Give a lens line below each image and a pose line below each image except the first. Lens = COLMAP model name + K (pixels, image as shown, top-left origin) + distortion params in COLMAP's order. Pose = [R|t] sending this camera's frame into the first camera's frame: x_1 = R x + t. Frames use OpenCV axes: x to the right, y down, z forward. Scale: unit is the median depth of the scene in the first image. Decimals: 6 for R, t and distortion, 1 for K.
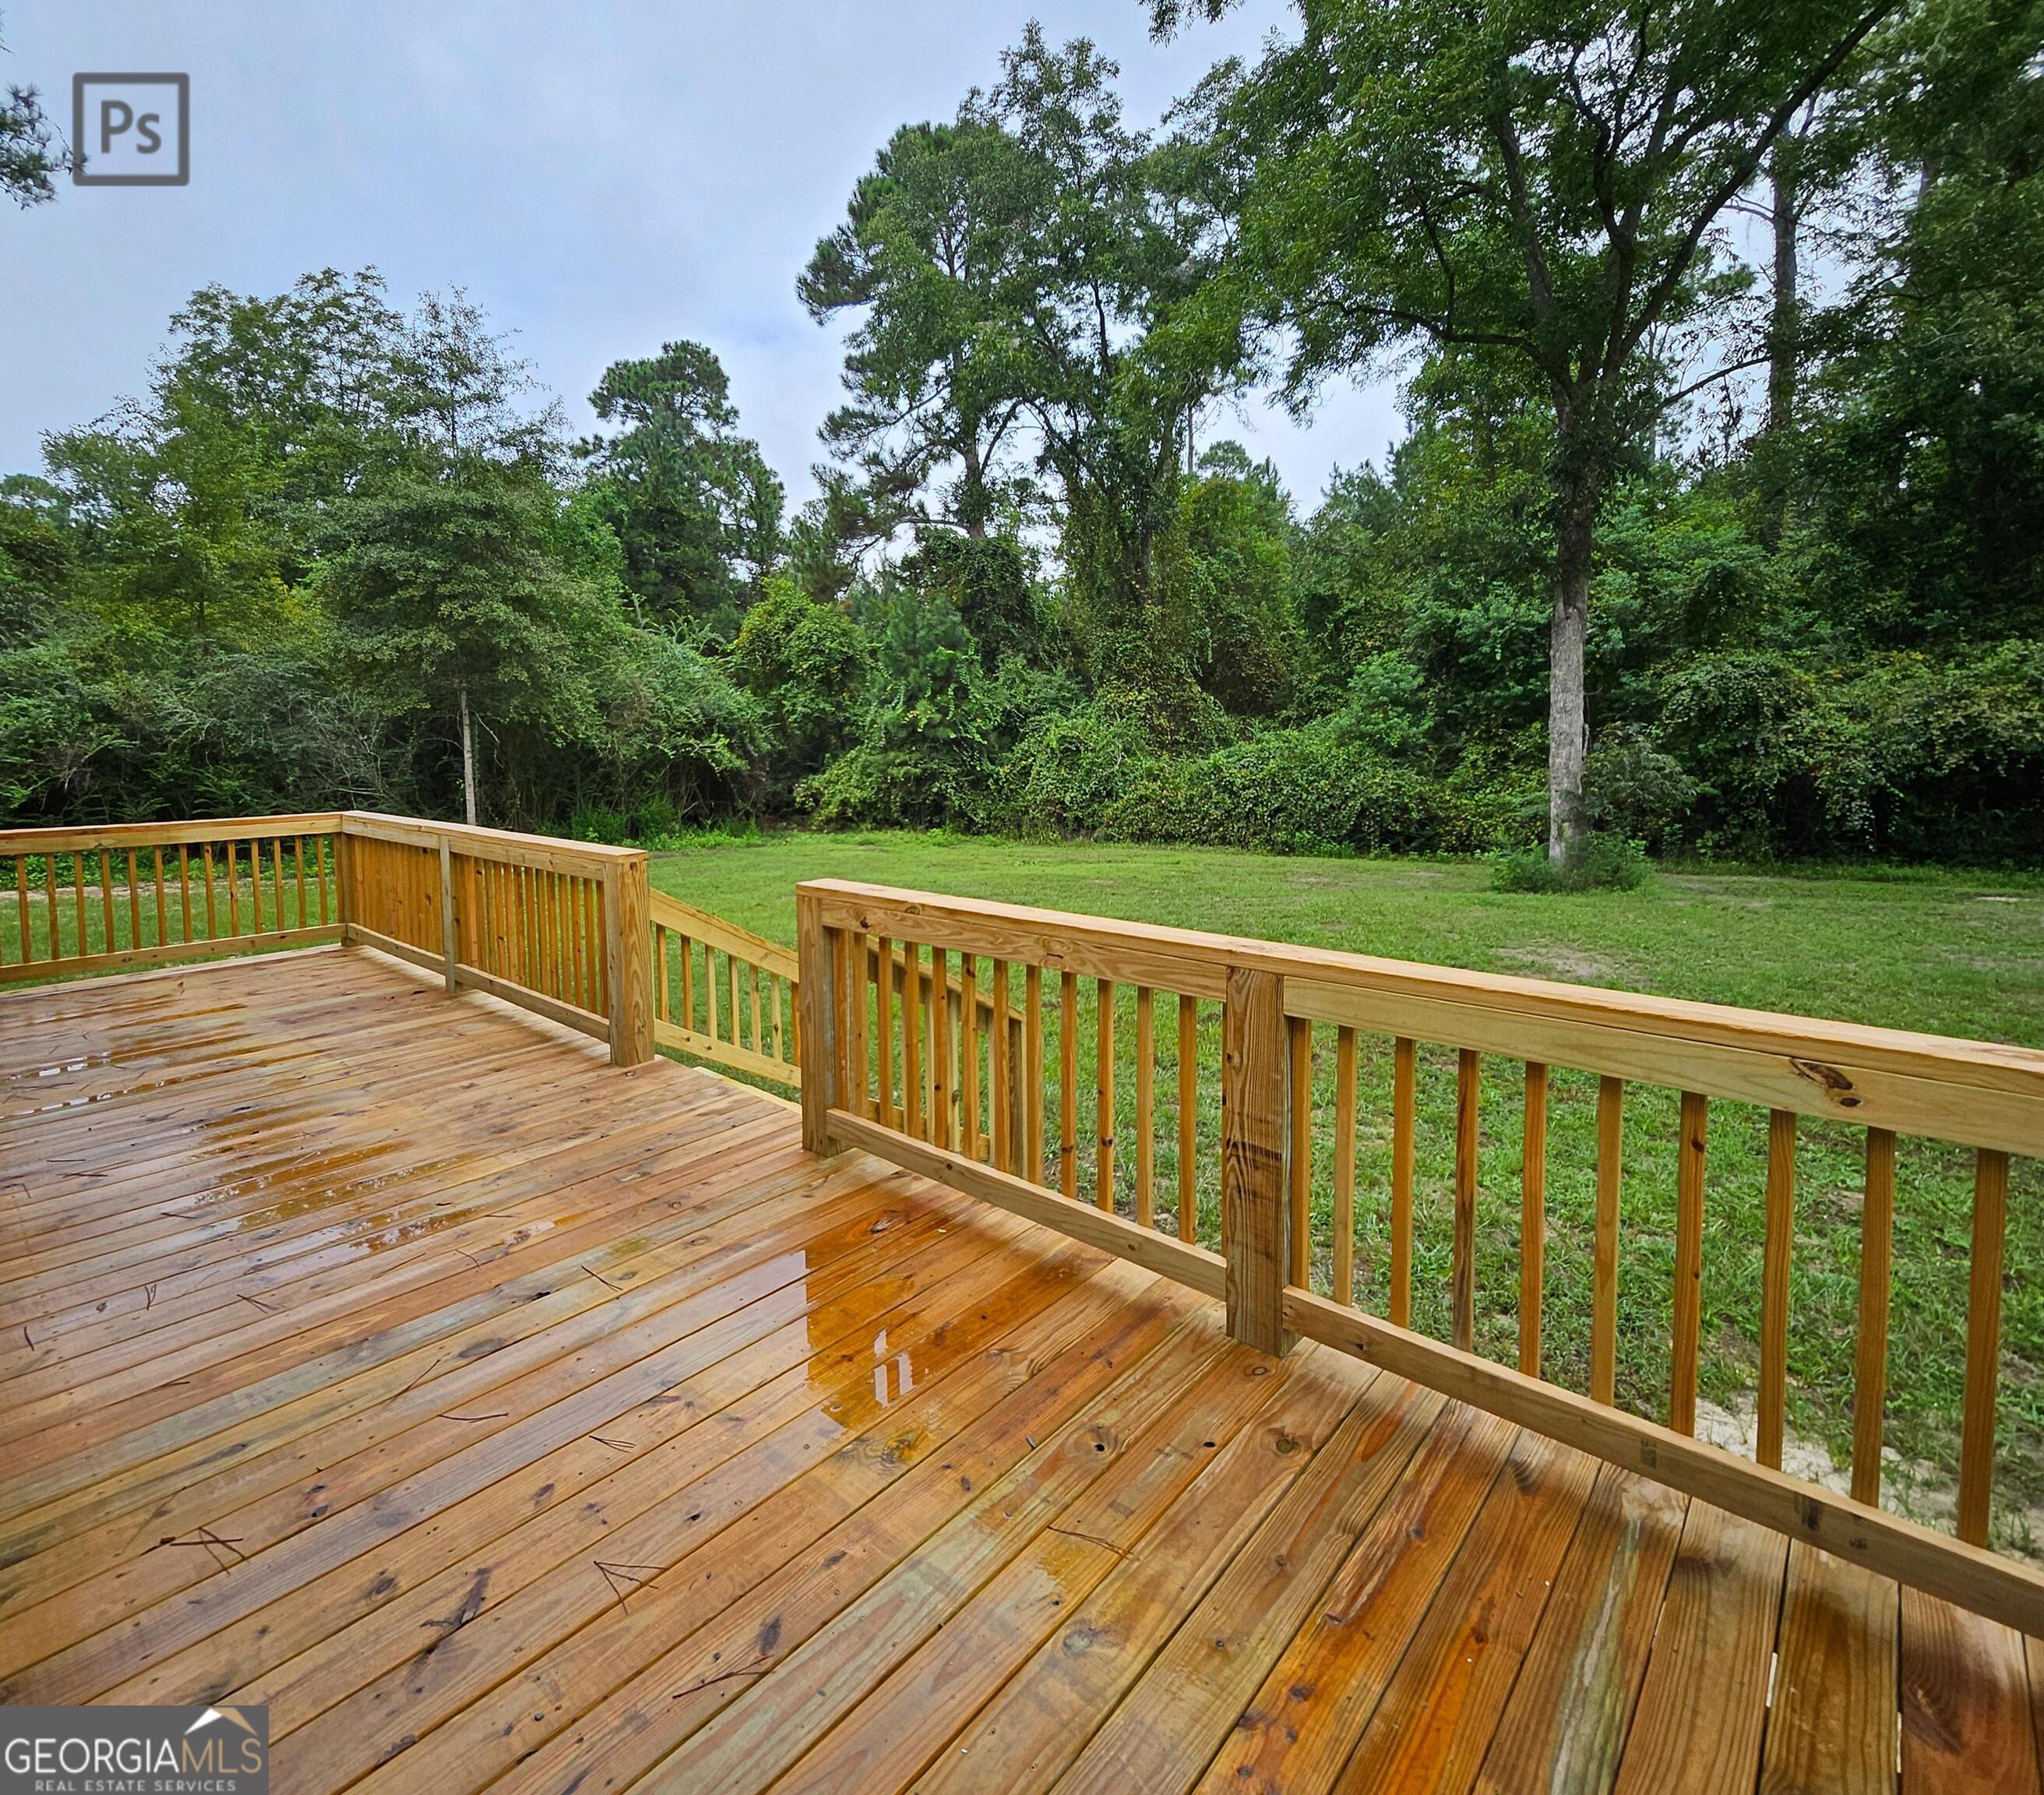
lens RADIAL K [[1039.4, 0, 947.1], [0, 1039.4, 822.2], [0, 0, 1]] dist [0.002584, 0.000583]
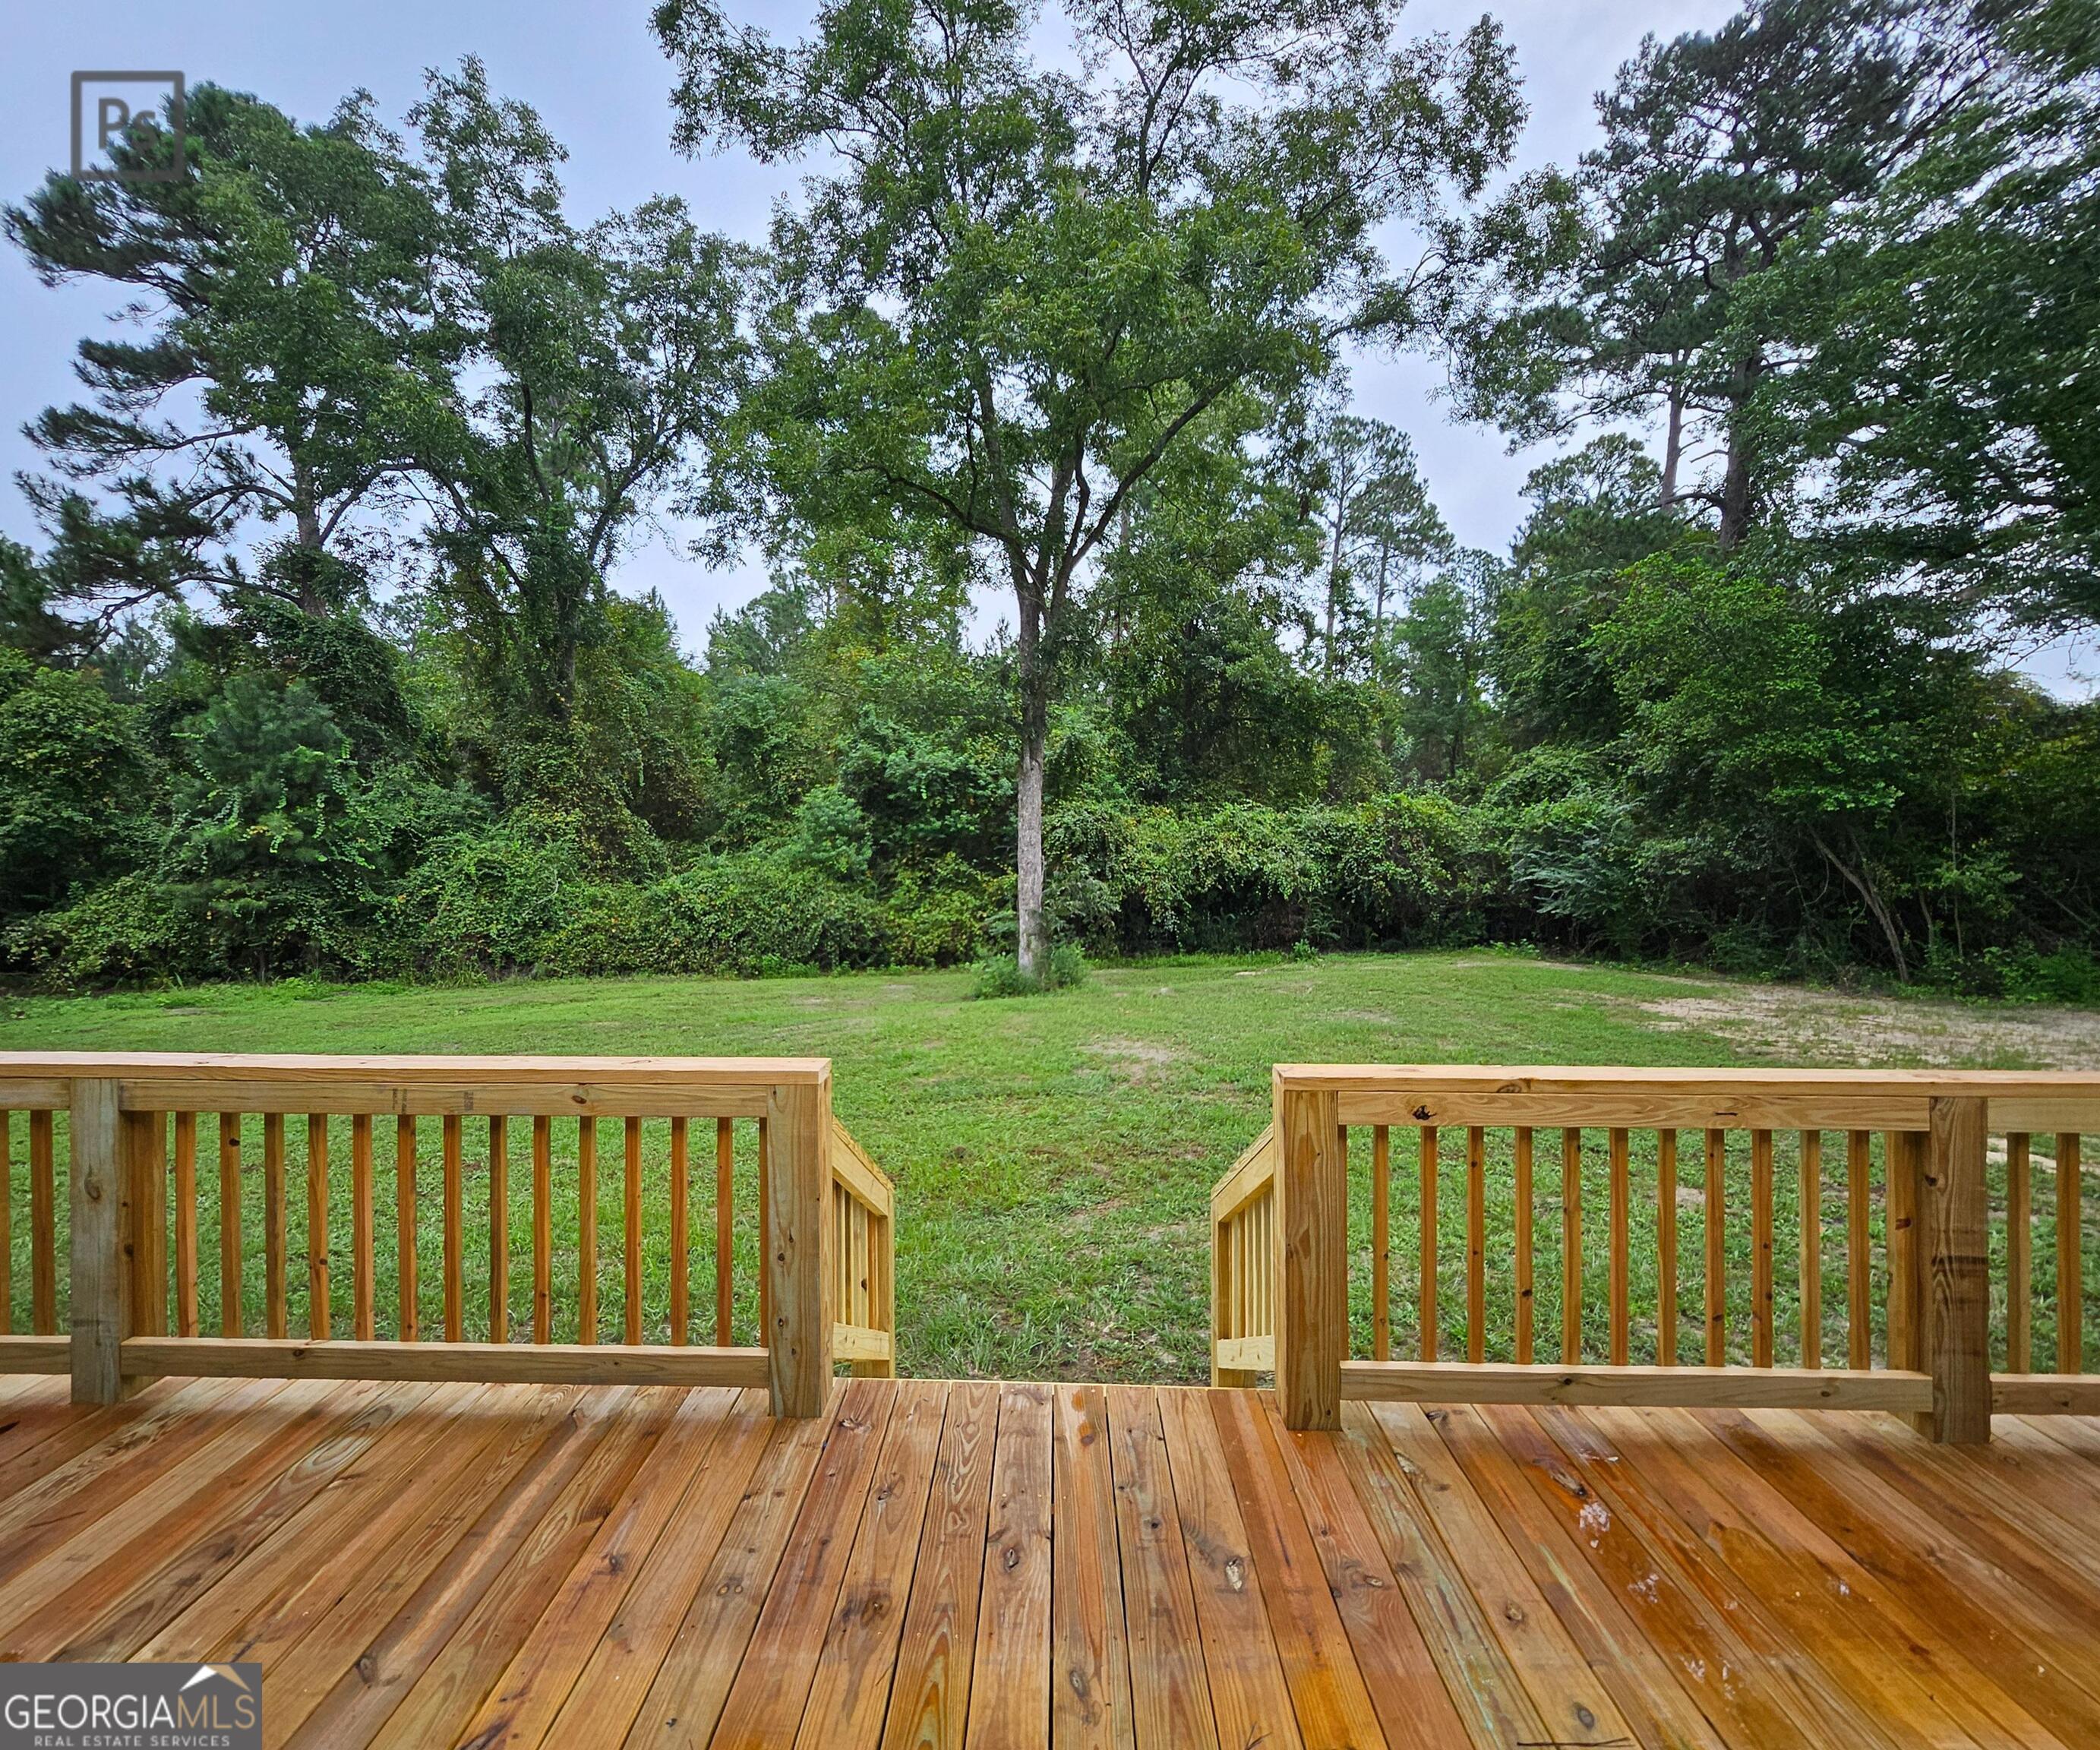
lens RADIAL K [[986.4, 0, 1050.0], [0, 986.4, 875.0], [0, 0, 1]] dist [0.003168, -0.000766]
pose [[0.733373, -0.003323, 0.679818, -0.099542], [0.048449, 0.997701, -0.047389, -0.008178], [-0.678098, 0.067690, 0.731848, 0.075111]]
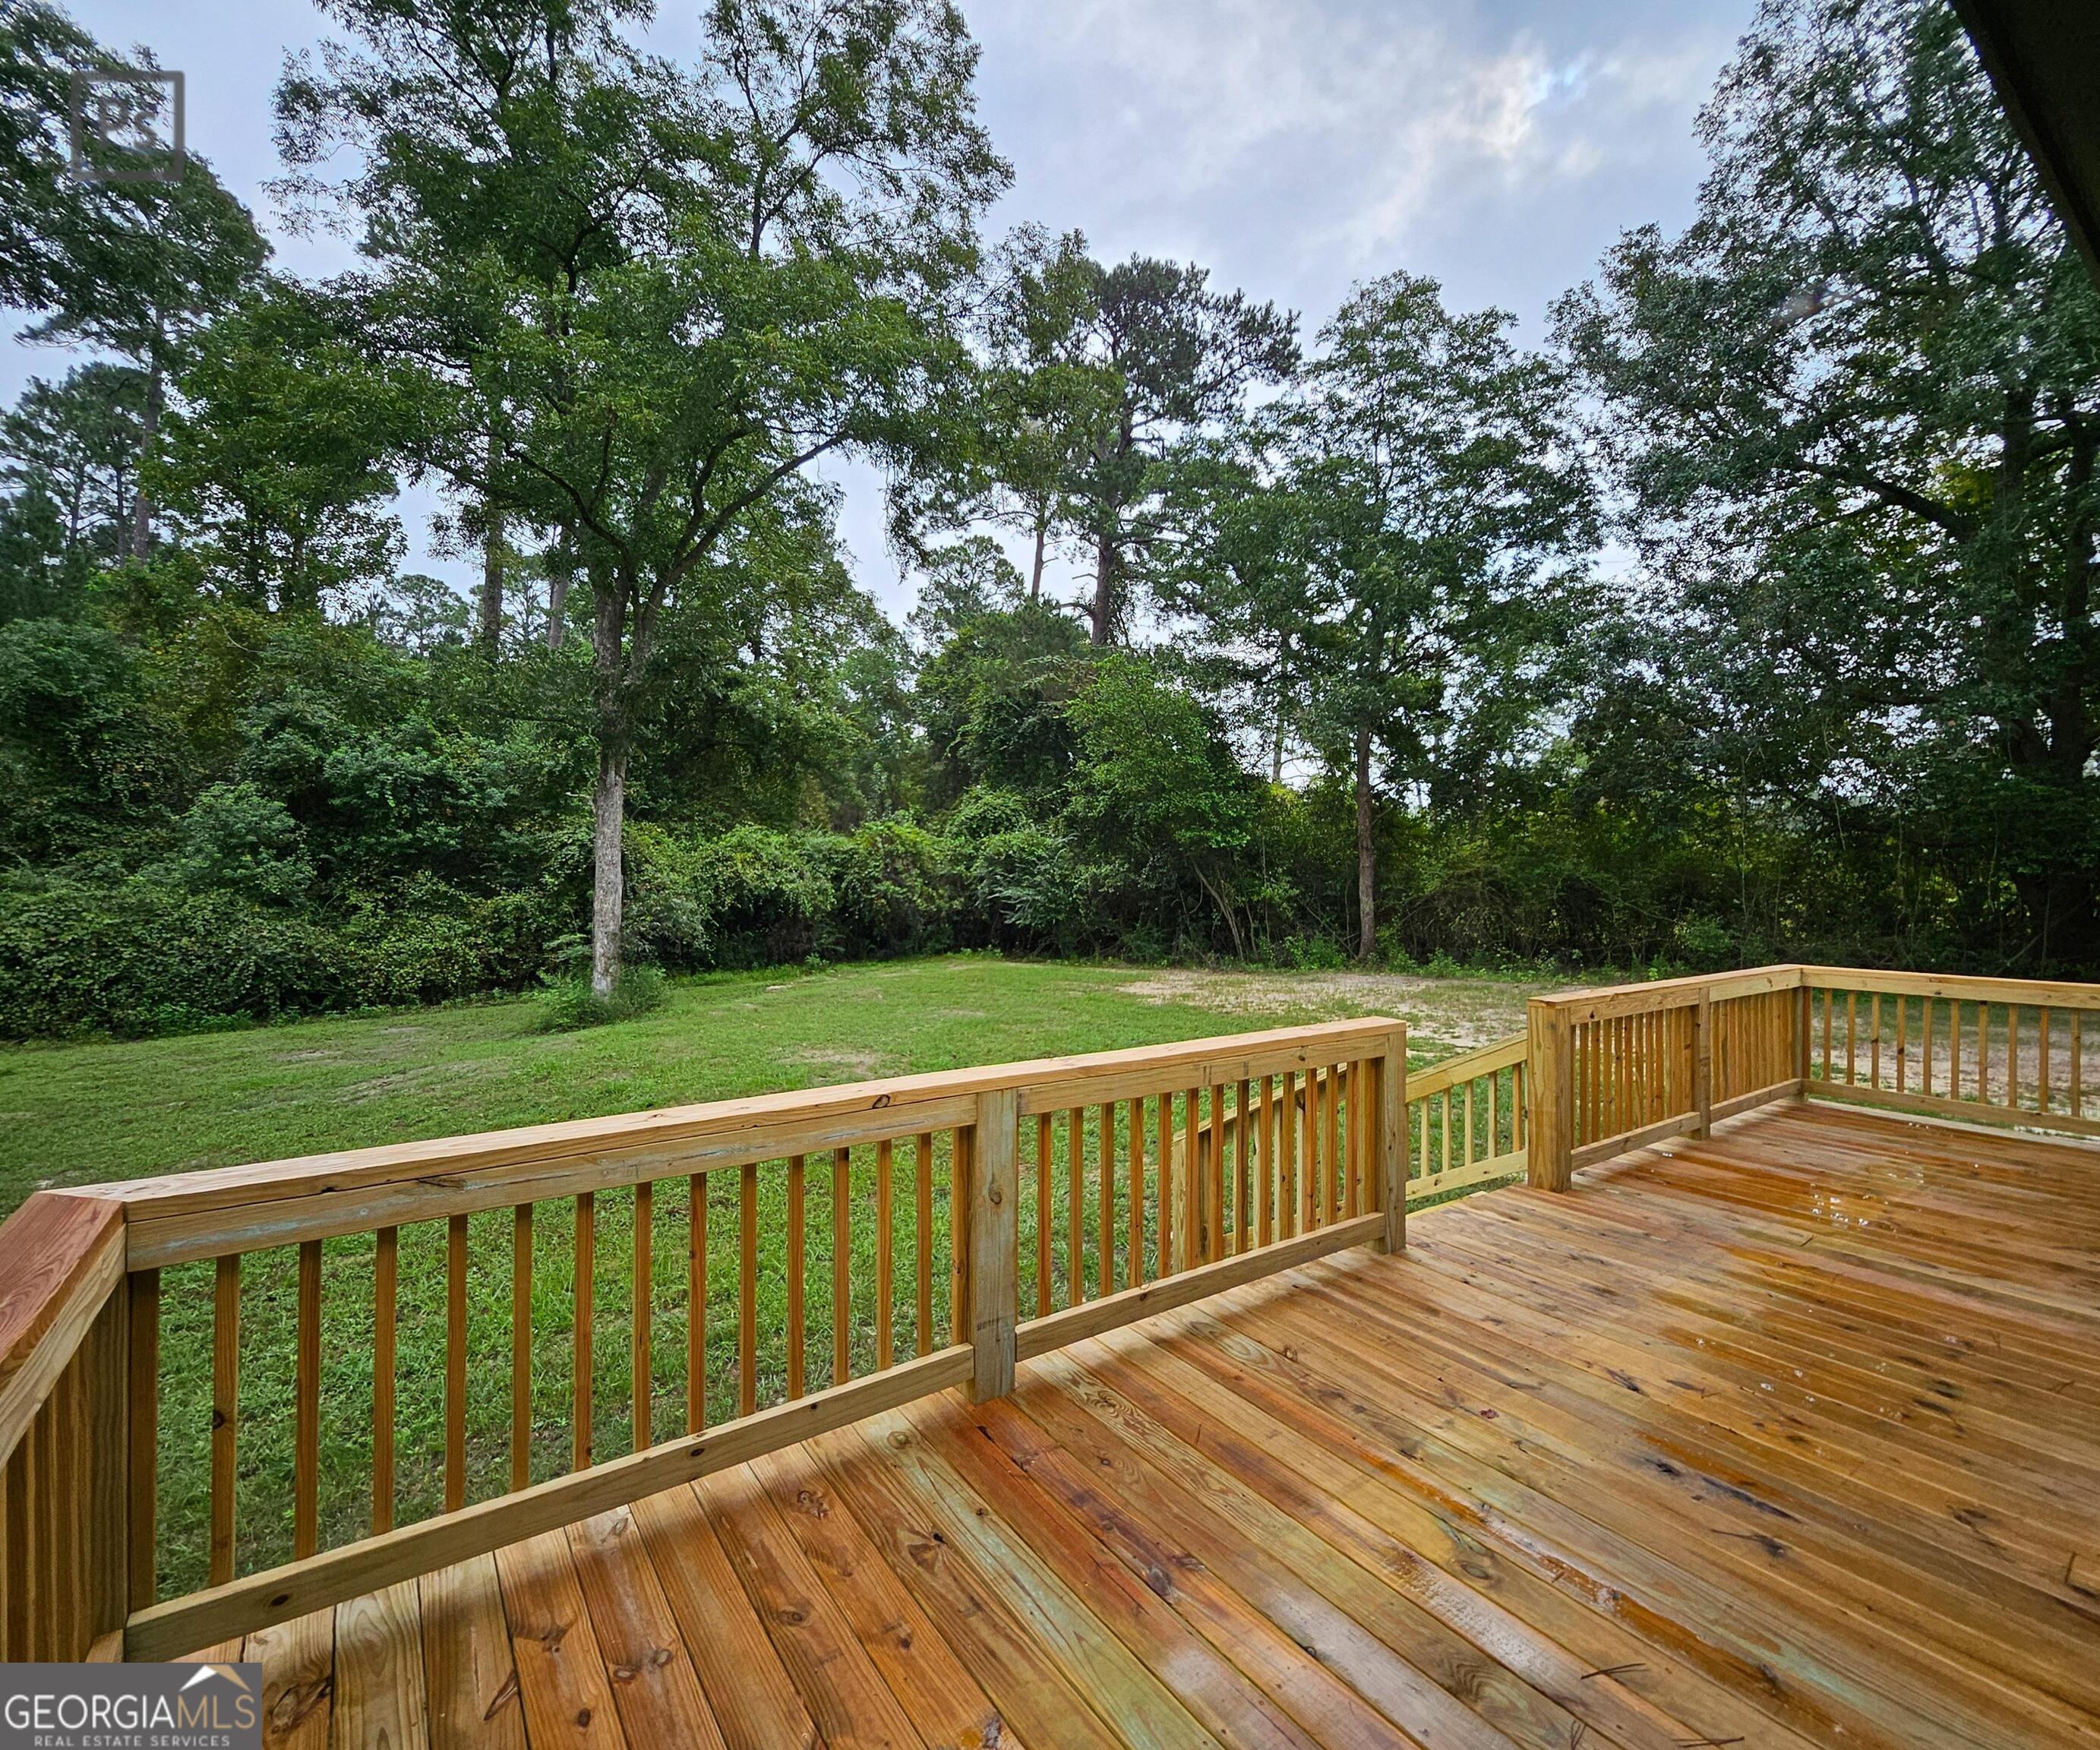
lens RADIAL K [[944.6, 0, 1047.0], [0, 944.6, 895.8], [0, 0, 1]] dist [0.001149, 0.000064]
pose [[0.176415, -0.008758, 0.984277, -0.198794], [0.073783, 0.997265, -0.004350, -0.016949], [-0.981547, 0.073390, 0.176579, 0.187949]]
